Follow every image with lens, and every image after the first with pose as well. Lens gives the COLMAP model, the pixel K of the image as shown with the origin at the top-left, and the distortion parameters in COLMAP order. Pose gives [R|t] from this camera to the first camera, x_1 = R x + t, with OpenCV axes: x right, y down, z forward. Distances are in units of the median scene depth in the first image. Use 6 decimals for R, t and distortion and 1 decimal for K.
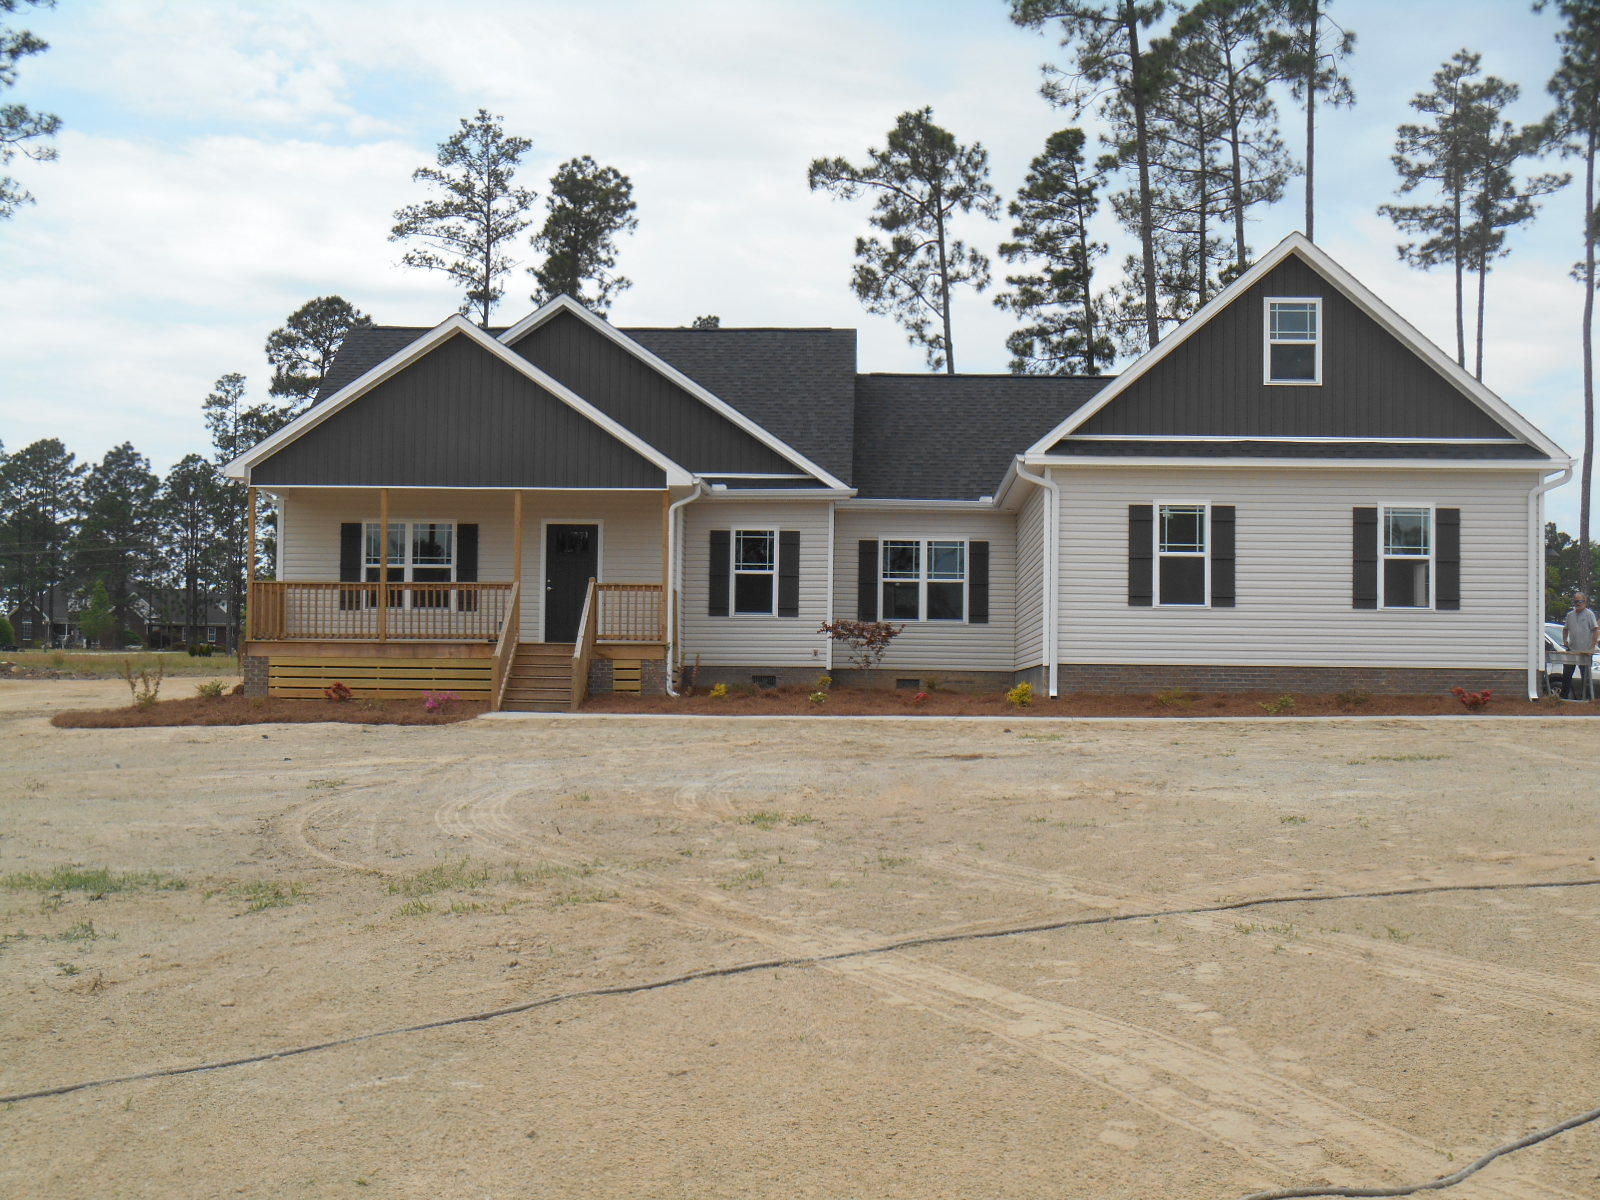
lens RADIAL K [[2082.2, 0, 828.5], [0, 2082.2, 567.2], [0, 0, 1]] dist [-0.032508, -0.096242]
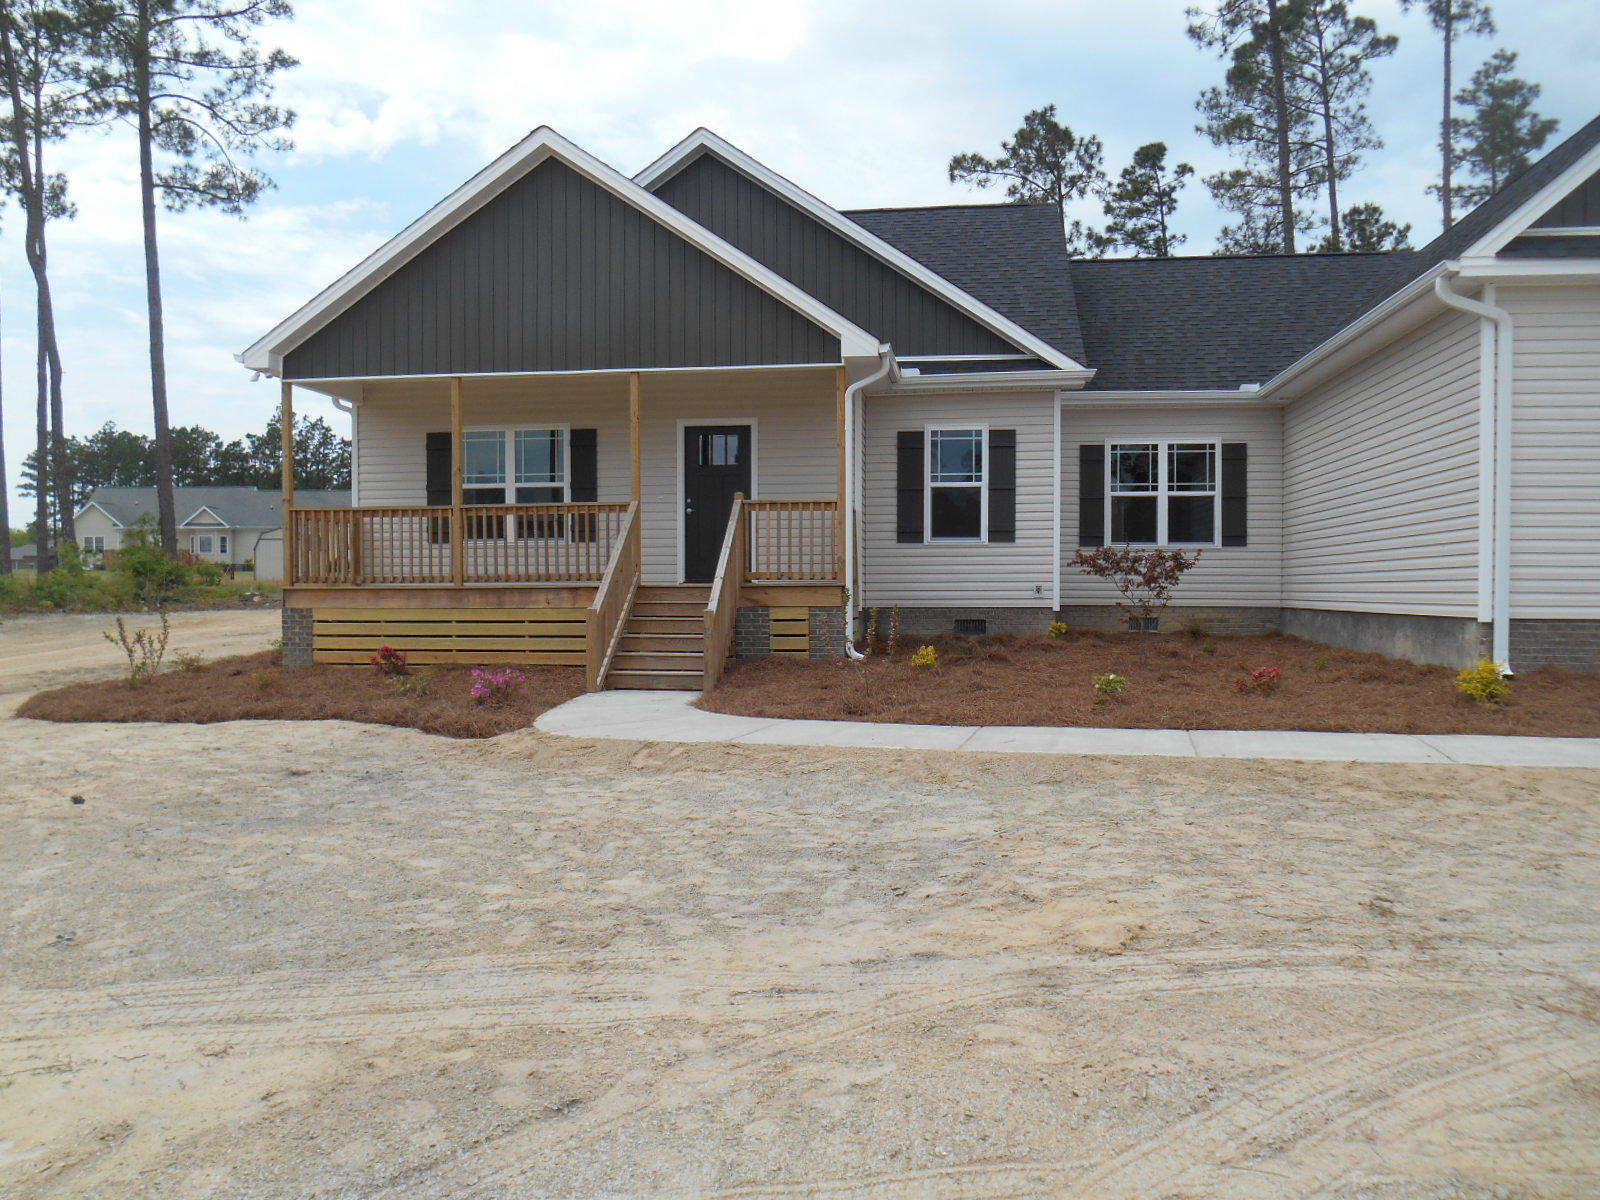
lens RADIAL K [[1236.7, 0, 800.0], [0, 1236.7, 600.0], [0, 0, 1]] dist [-0.040046, 0.017964]
pose [[0.994254, -0.011357, -0.106443, -0.044865], [0.019152, 0.997185, 0.072498, 0.010566], [0.105320, -0.074120, 0.991672, 0.541126]]
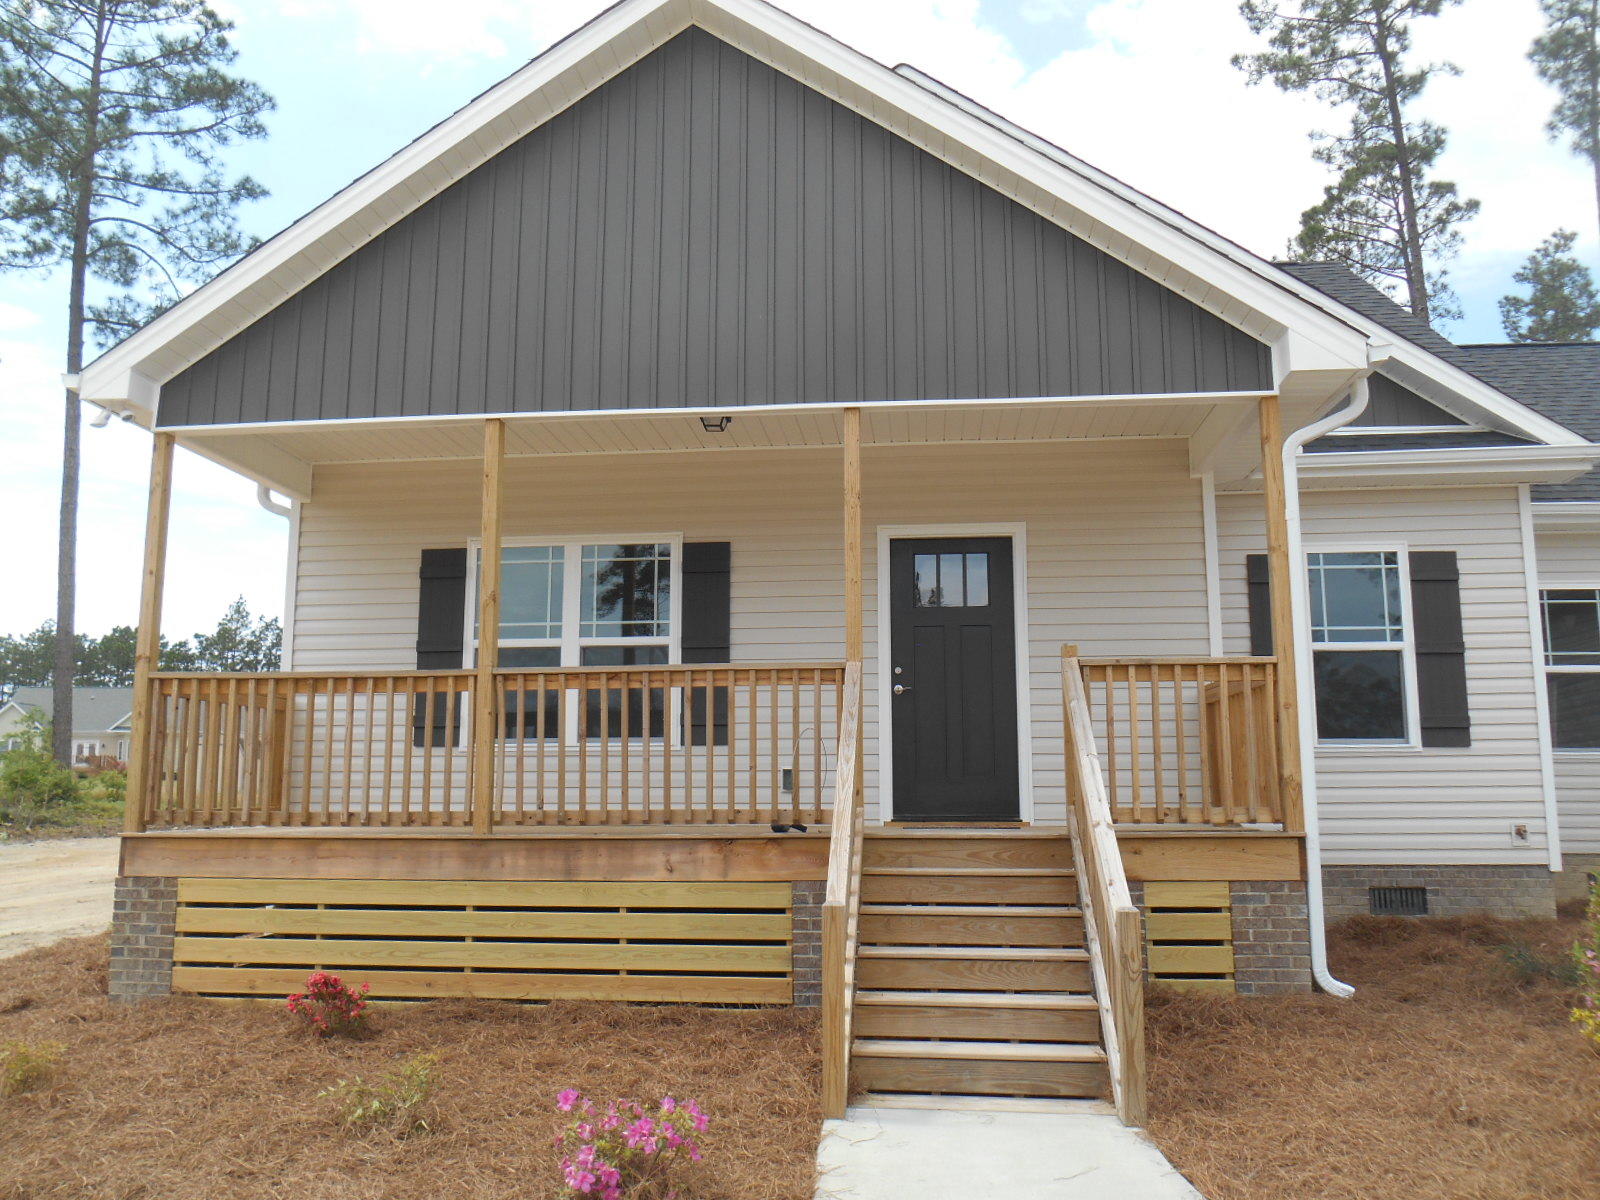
lens RADIAL K [[1236.7, 0, 800.0], [0, 1236.7, 600.0], [0, 0, 1]] dist [-0.040046, 0.017964]
pose [[0.997296, -0.022245, -0.070039, -0.134301], [0.015430, 0.995224, -0.096386, 0.015768], [0.071848, 0.095044, 0.992877, 0.735877]]
